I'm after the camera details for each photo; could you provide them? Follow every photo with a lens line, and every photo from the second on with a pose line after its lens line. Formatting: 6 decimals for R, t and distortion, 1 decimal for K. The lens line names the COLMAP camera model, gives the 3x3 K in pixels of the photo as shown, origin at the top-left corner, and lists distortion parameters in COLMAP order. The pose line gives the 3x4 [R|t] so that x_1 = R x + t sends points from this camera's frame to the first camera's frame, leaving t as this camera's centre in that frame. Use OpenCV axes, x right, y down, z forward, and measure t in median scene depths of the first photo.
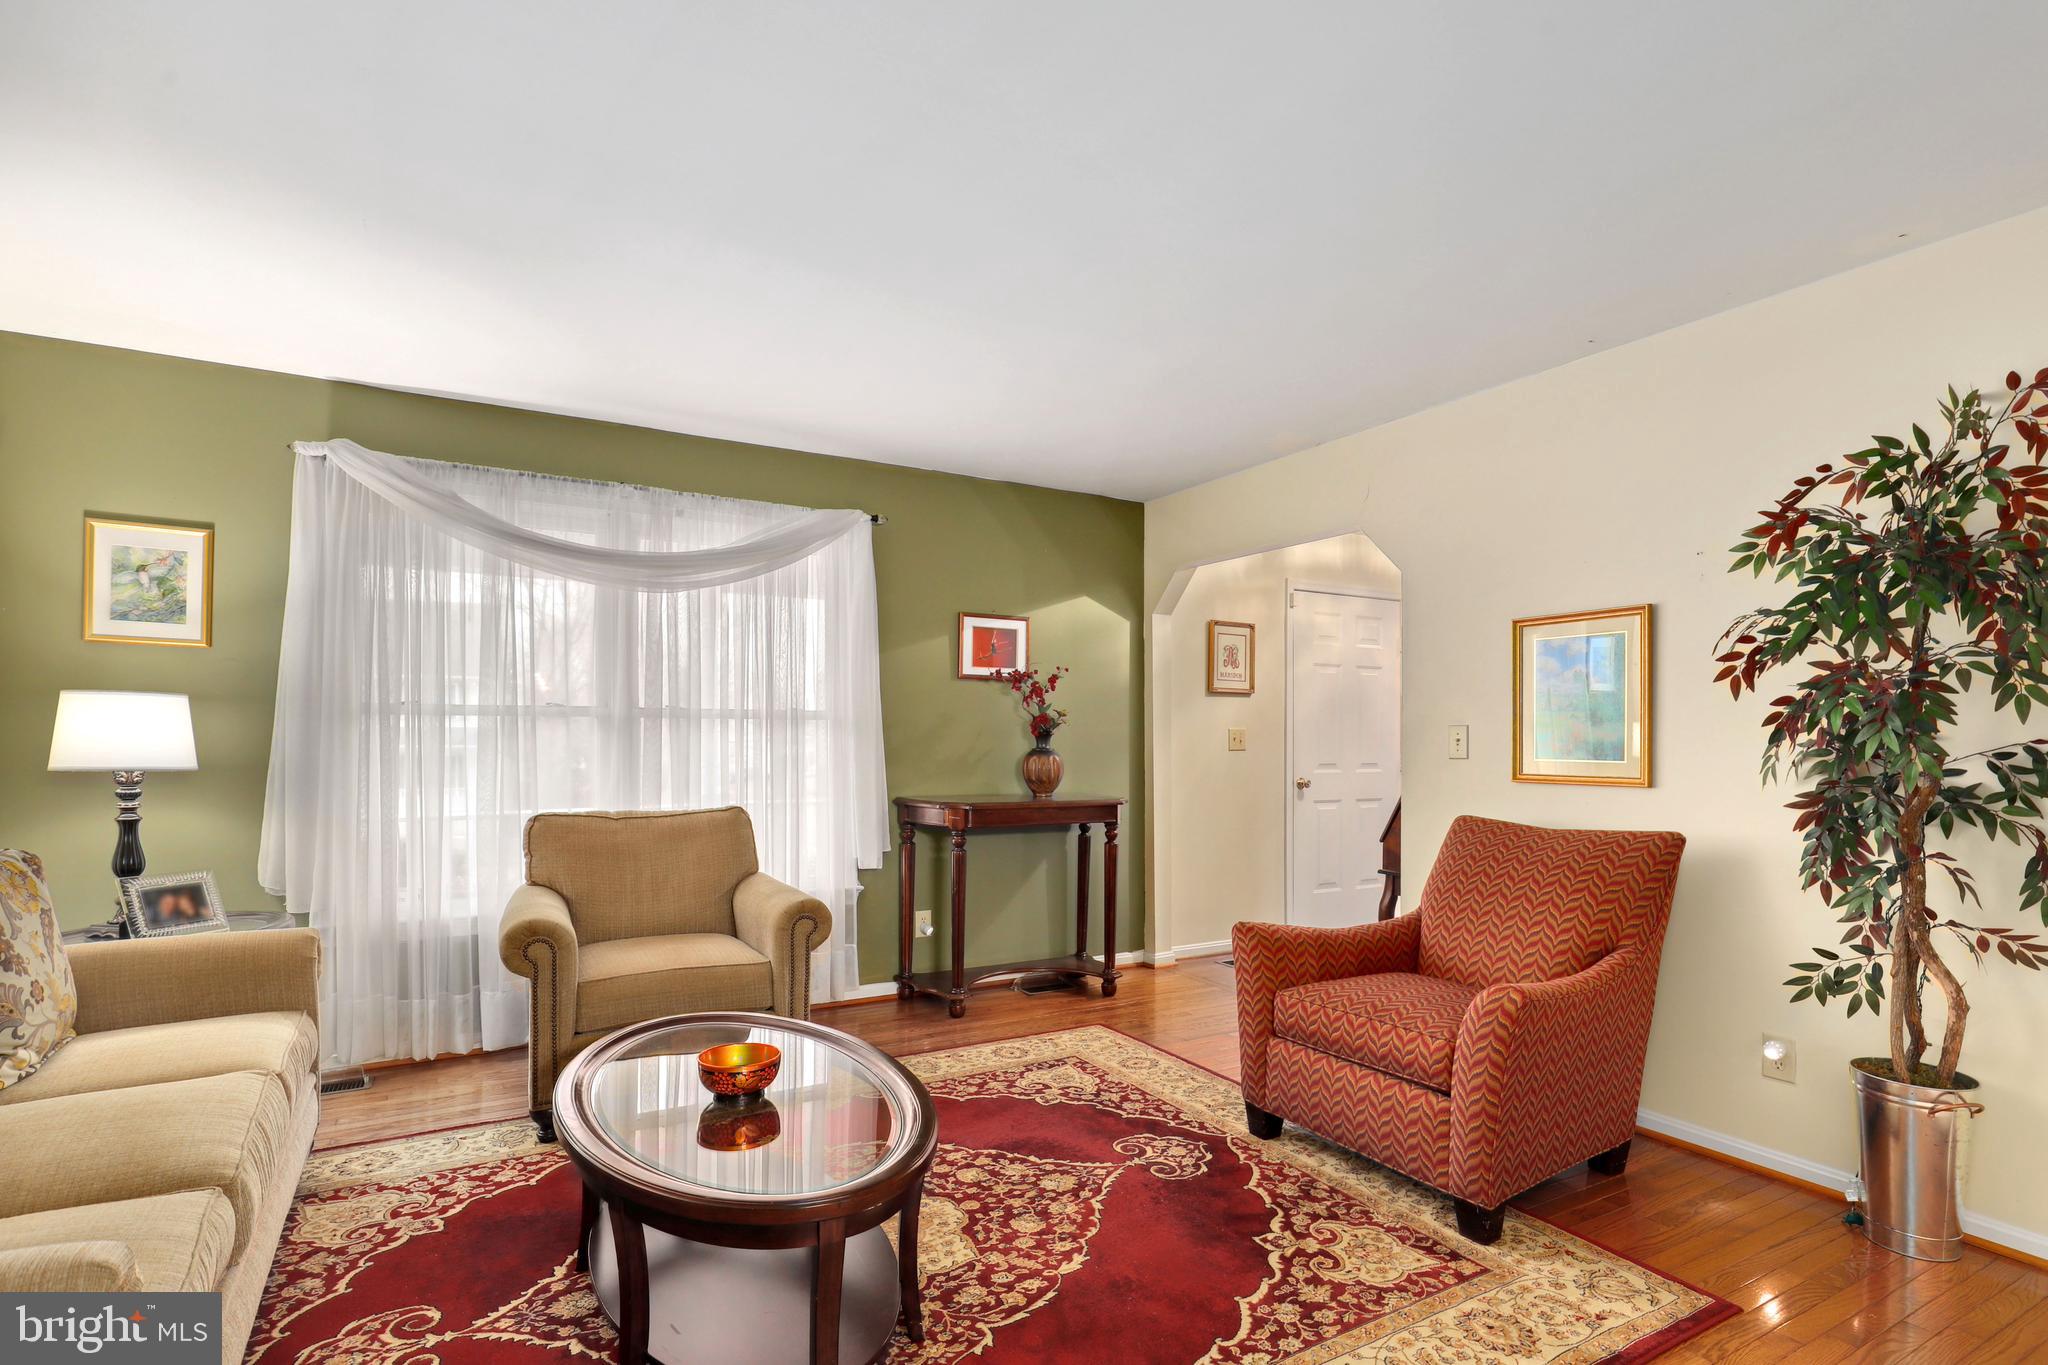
lens RADIAL K [[990.5, 0, 1040.7], [0, 990.5, 751.2], [0, 0, 1]] dist [0.001880, -0.000502]
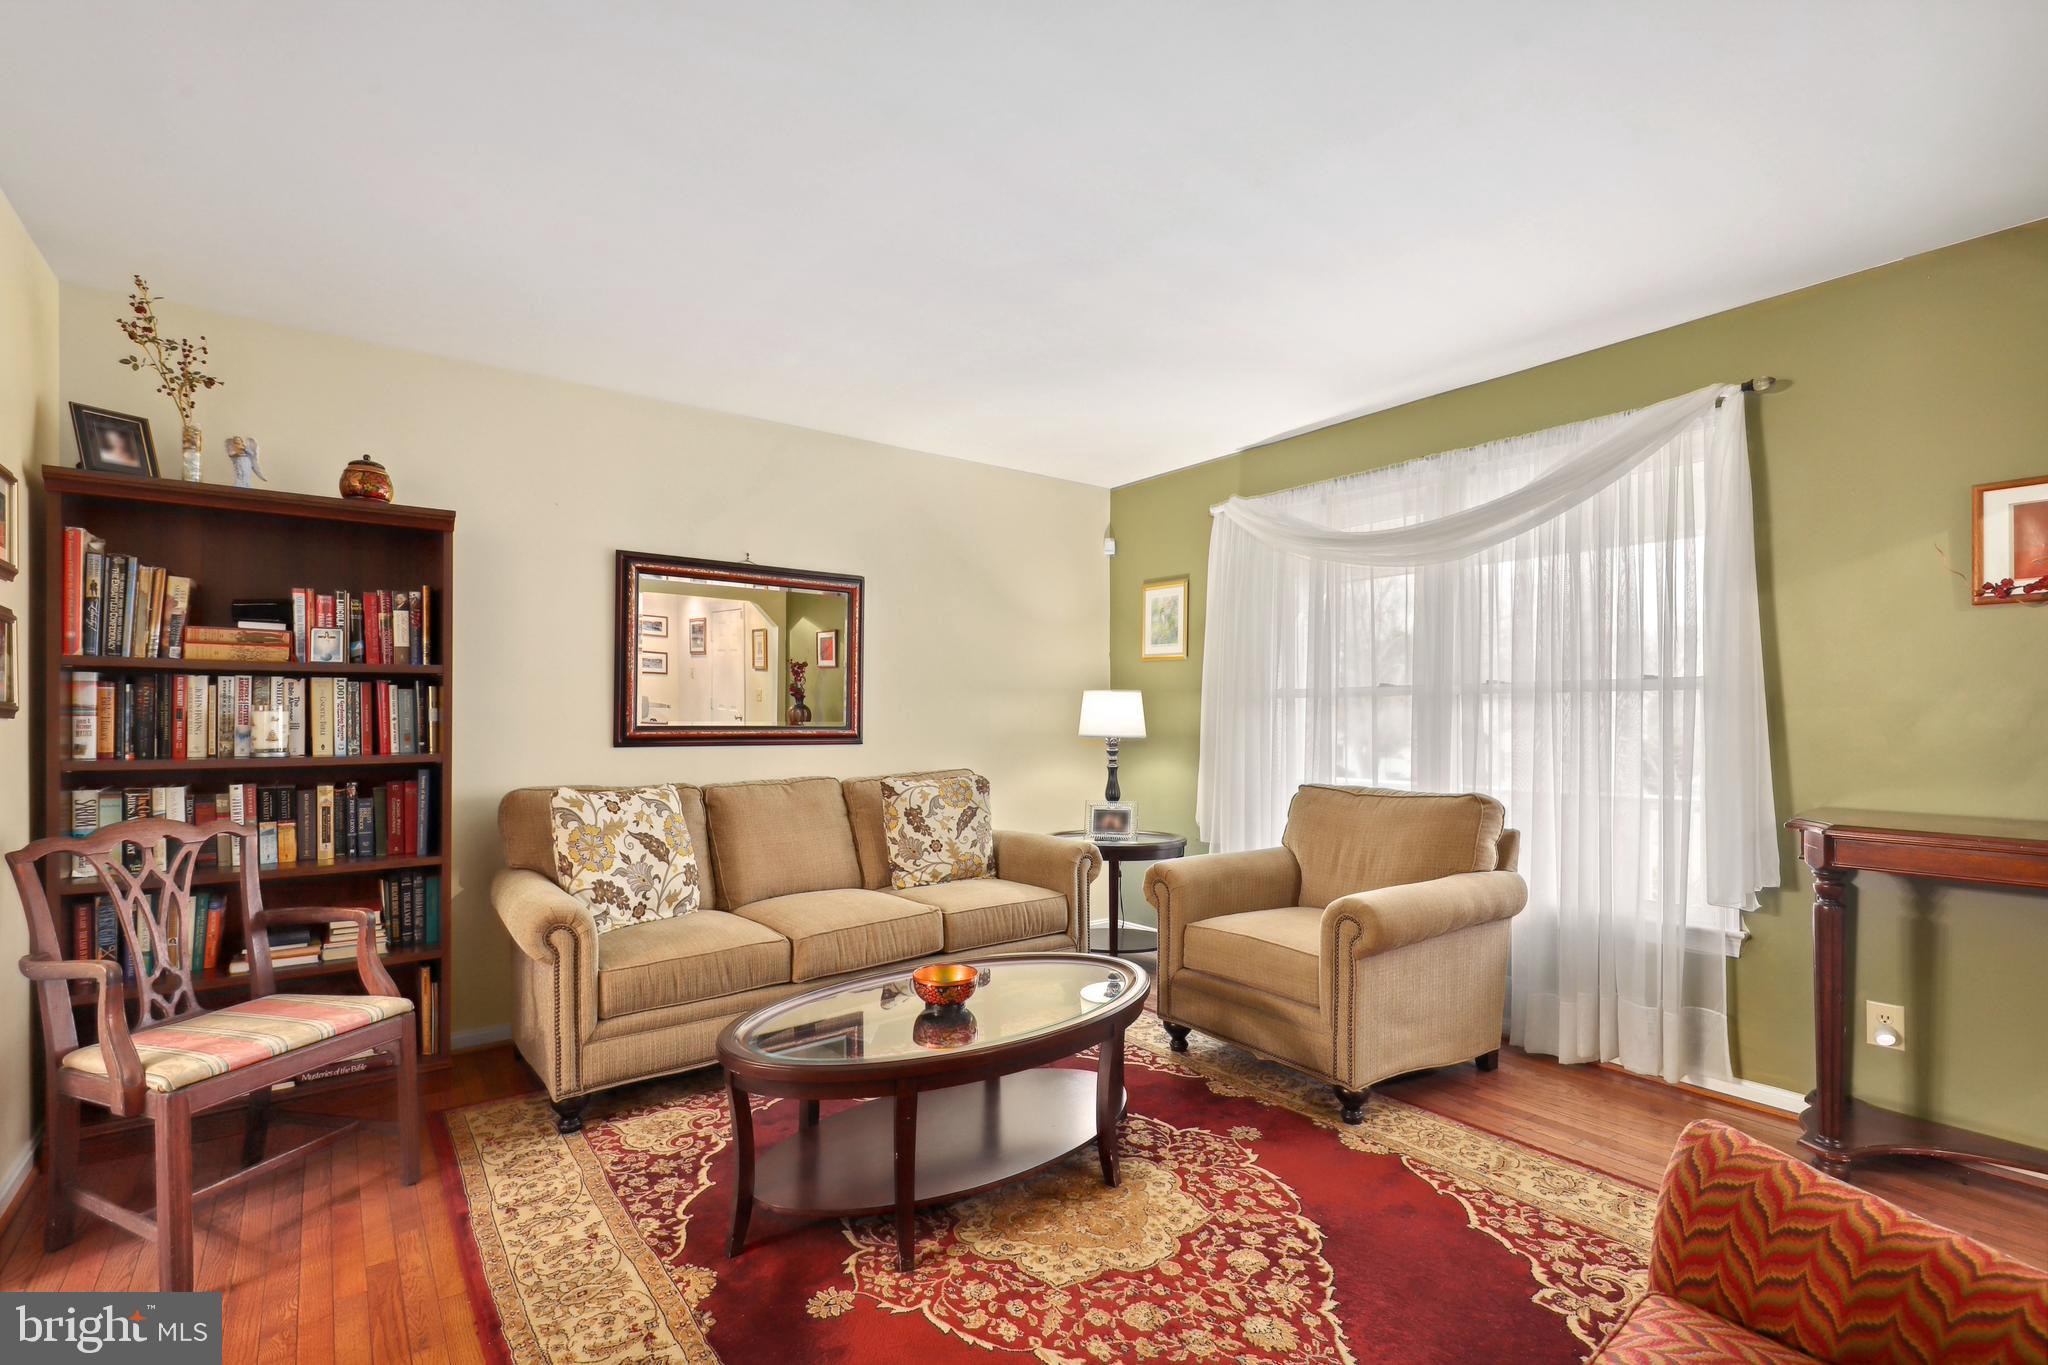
lens RADIAL K [[931.9, 0, 1025.2], [0, 931.9, 719.5], [0, 0, 1]] dist [-0.002376, 0.000337]
pose [[0.119923, -0.001891, -0.992781, 0.621536], [-0.009256, 0.999953, -0.003023, -0.004444], [0.992740, 0.009551, 0.119900, 0.689724]]
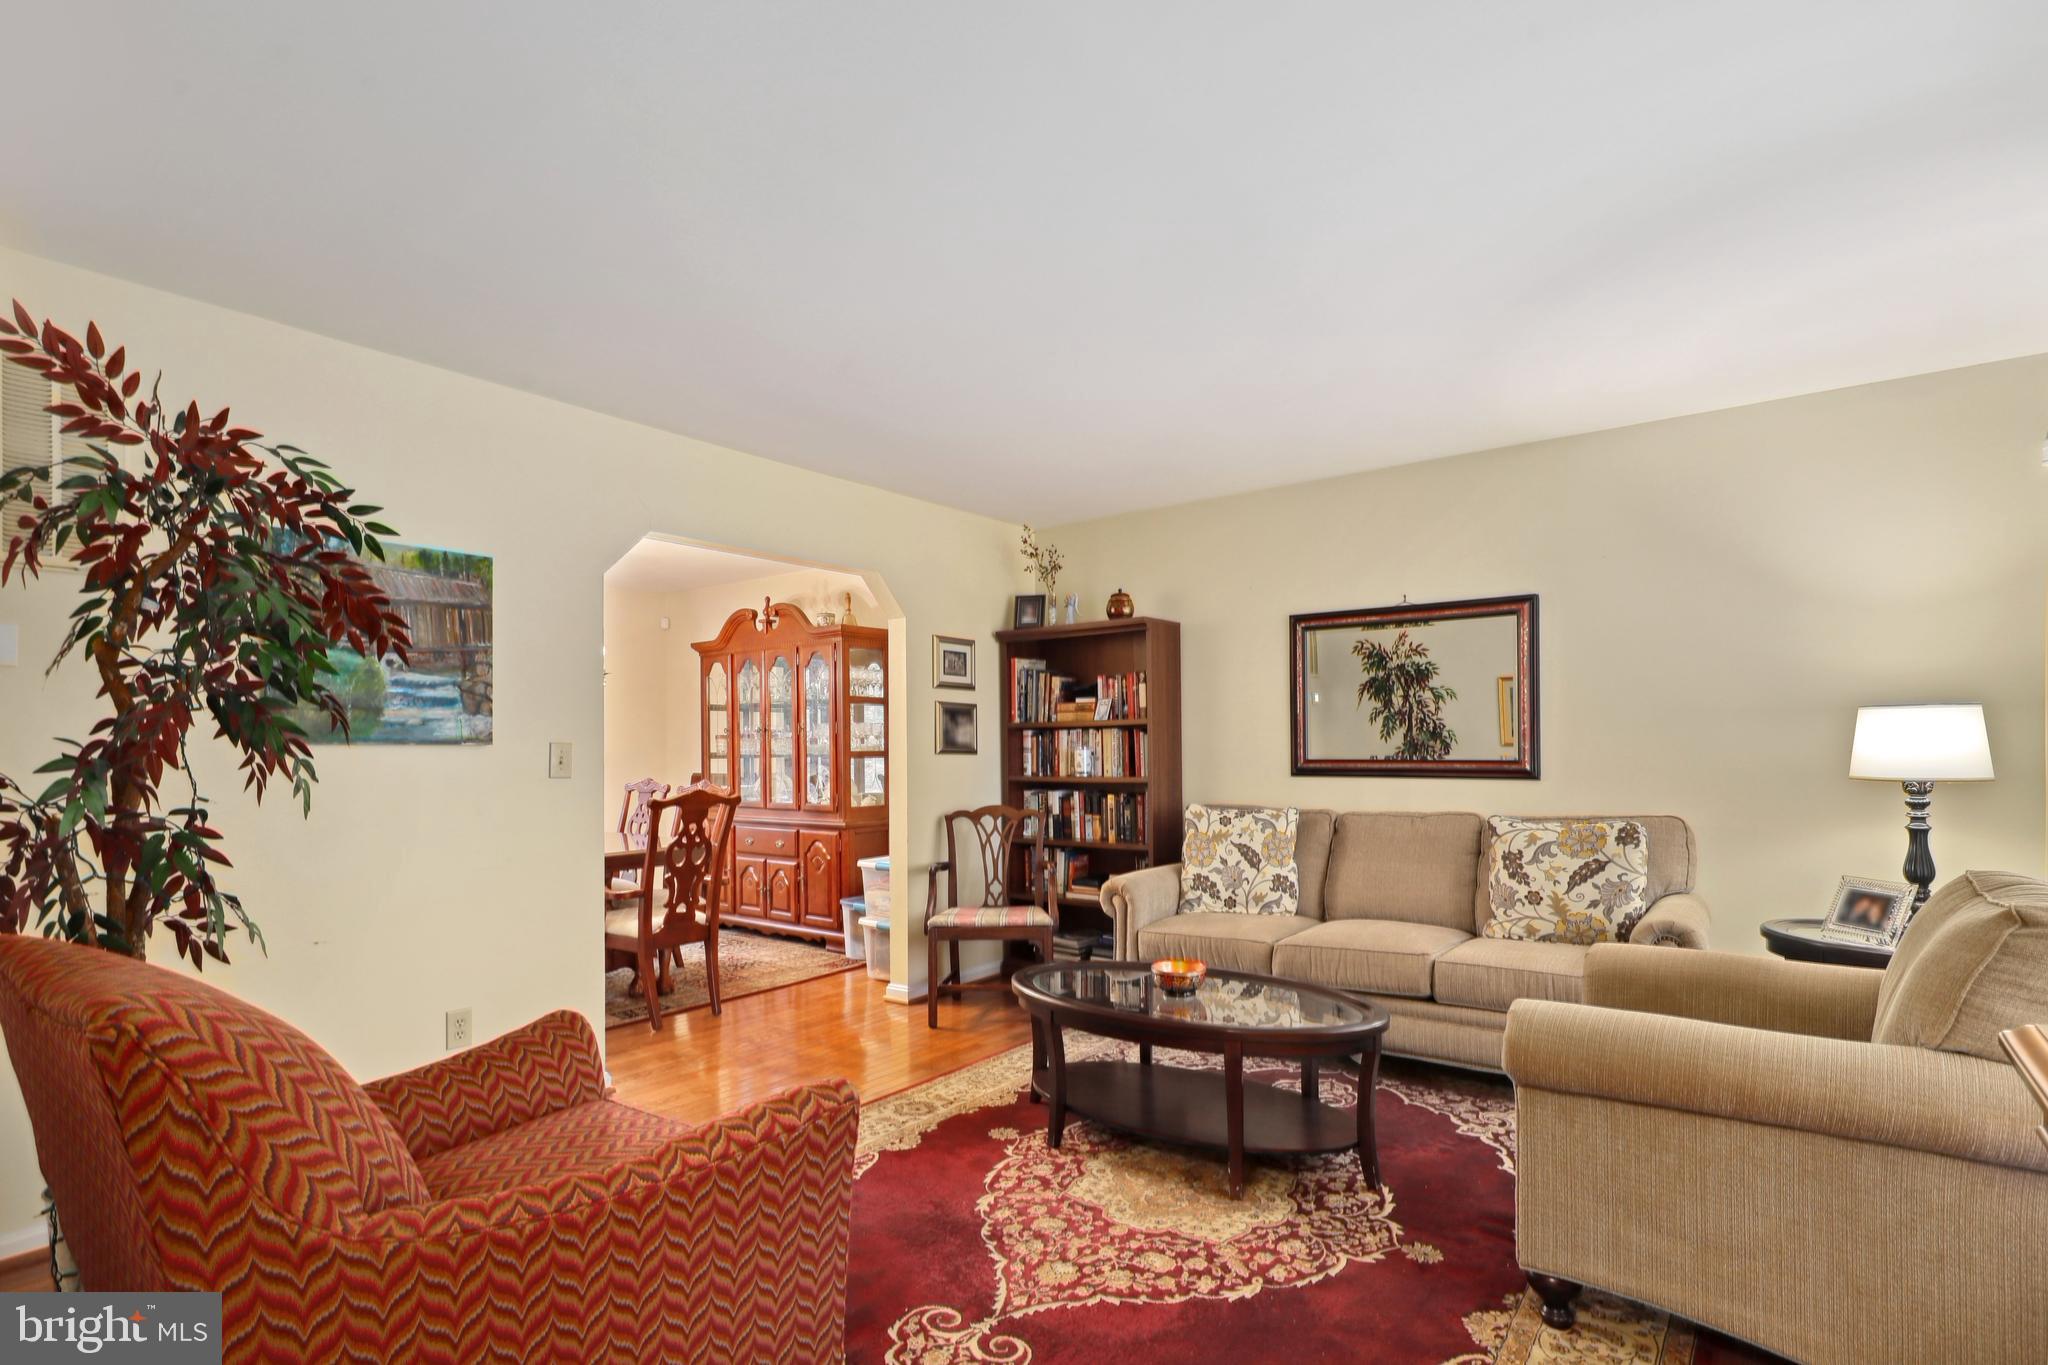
lens RADIAL K [[1030.6, 0, 1035.3], [0, 1030.6, 734.9], [0, 0, 1]] dist [-0.001989, -0.000474]
pose [[-0.925435, -0.003207, -0.378894, 0.347079], [-0.000143, 0.999967, -0.008116, -0.020210], [0.378907, -0.007456, -0.925405, 1.696229]]
